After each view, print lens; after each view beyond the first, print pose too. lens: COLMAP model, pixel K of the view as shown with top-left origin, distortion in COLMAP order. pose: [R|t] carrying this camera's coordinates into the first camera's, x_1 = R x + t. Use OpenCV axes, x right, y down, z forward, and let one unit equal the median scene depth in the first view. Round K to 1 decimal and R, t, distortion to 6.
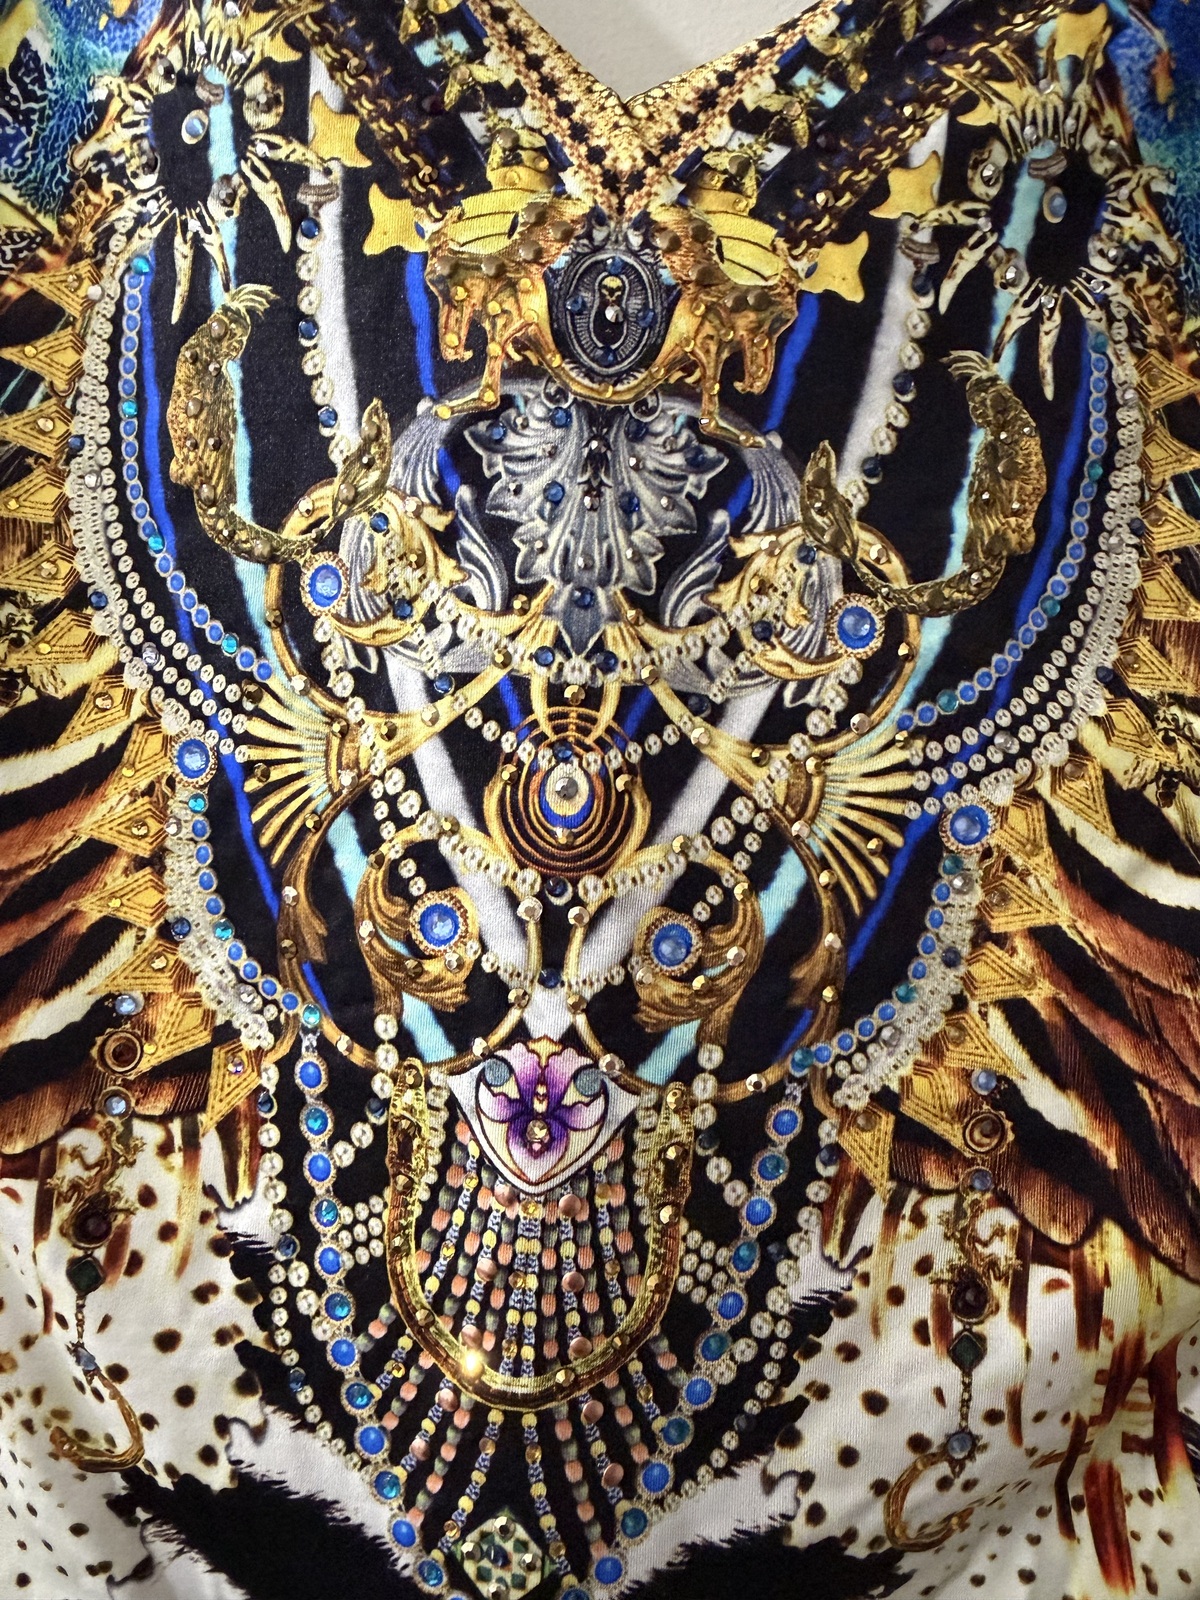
lens RADIAL K [[1336.4, 0, 637.6], [0, 1336.4, 765.5], [0, 0, 1]] dist [-0.016318, 0.007263]
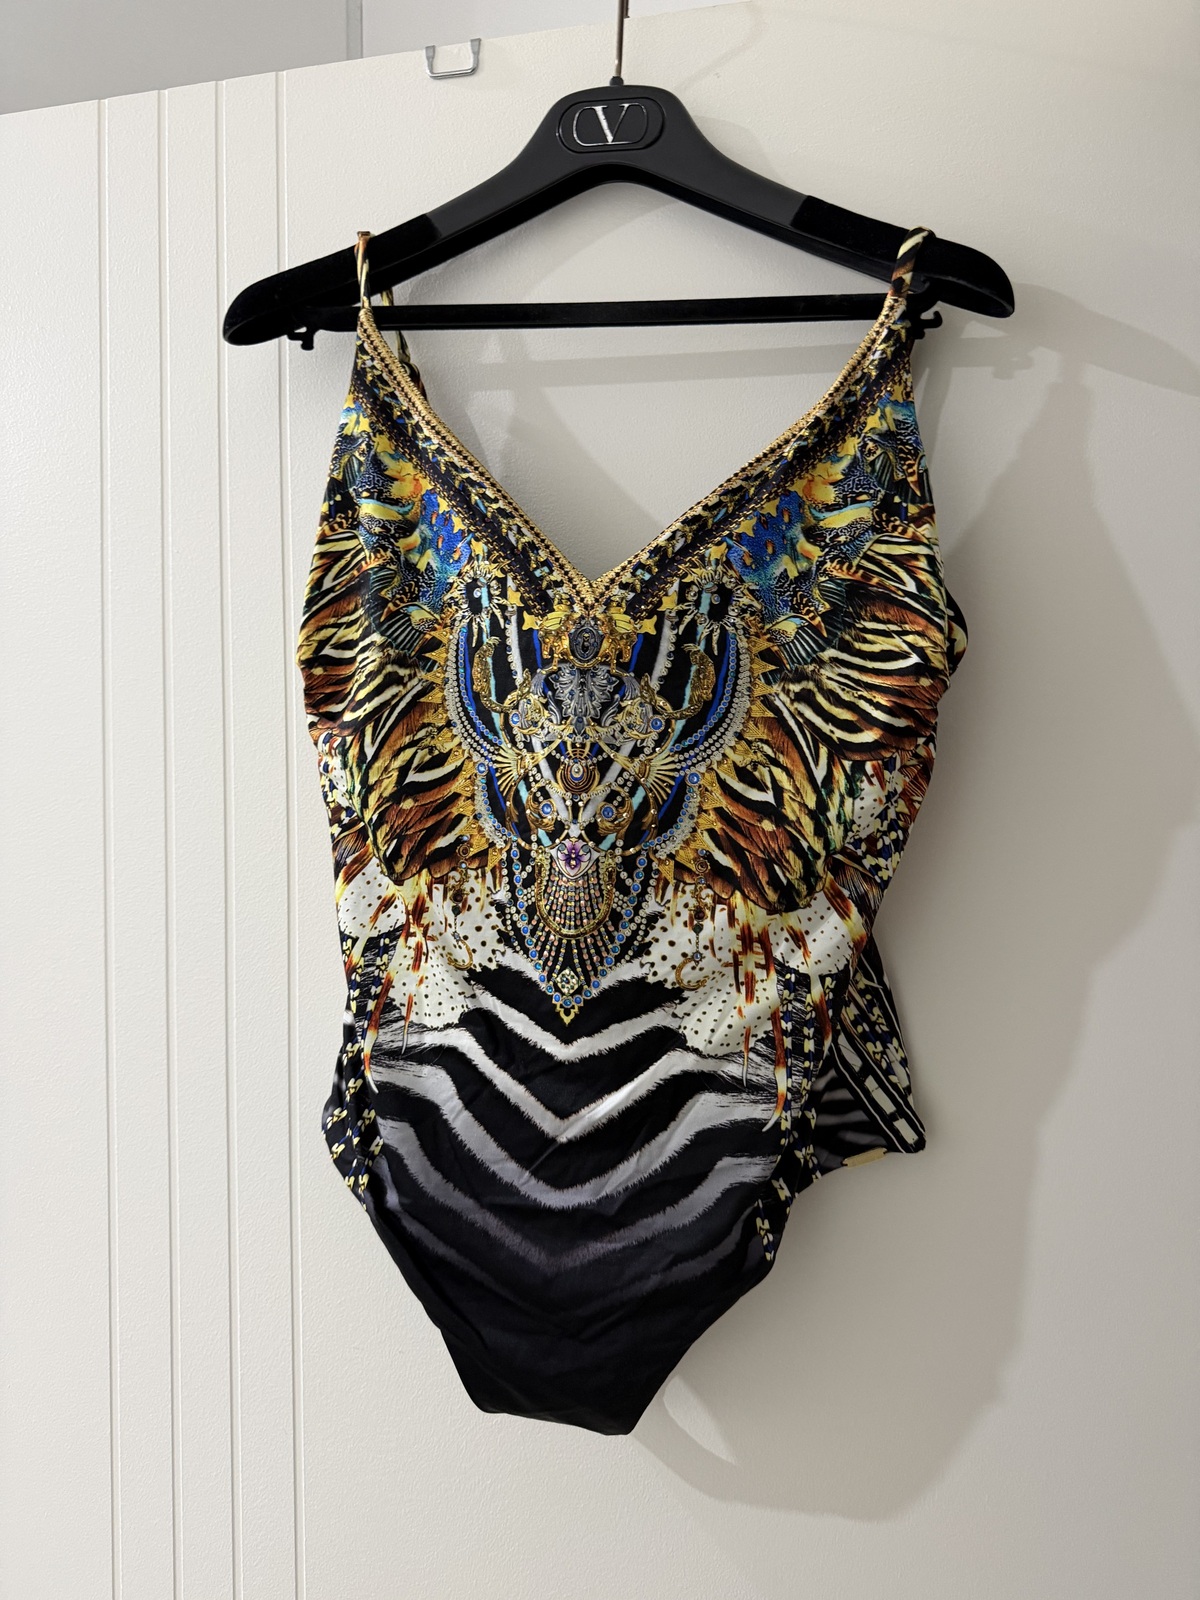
lens RADIAL K [[1336.4, 0, 600.6], [0, 1336.4, 800.7], [0, 0, 1]] dist [-0.016318, 0.007263]
pose [[0.976397, -0.031524, -0.213668, 0.765453], [0.026903, 0.999338, -0.024498, 0.184839], [0.214299, 0.018171, 0.976599, -2.509181]]
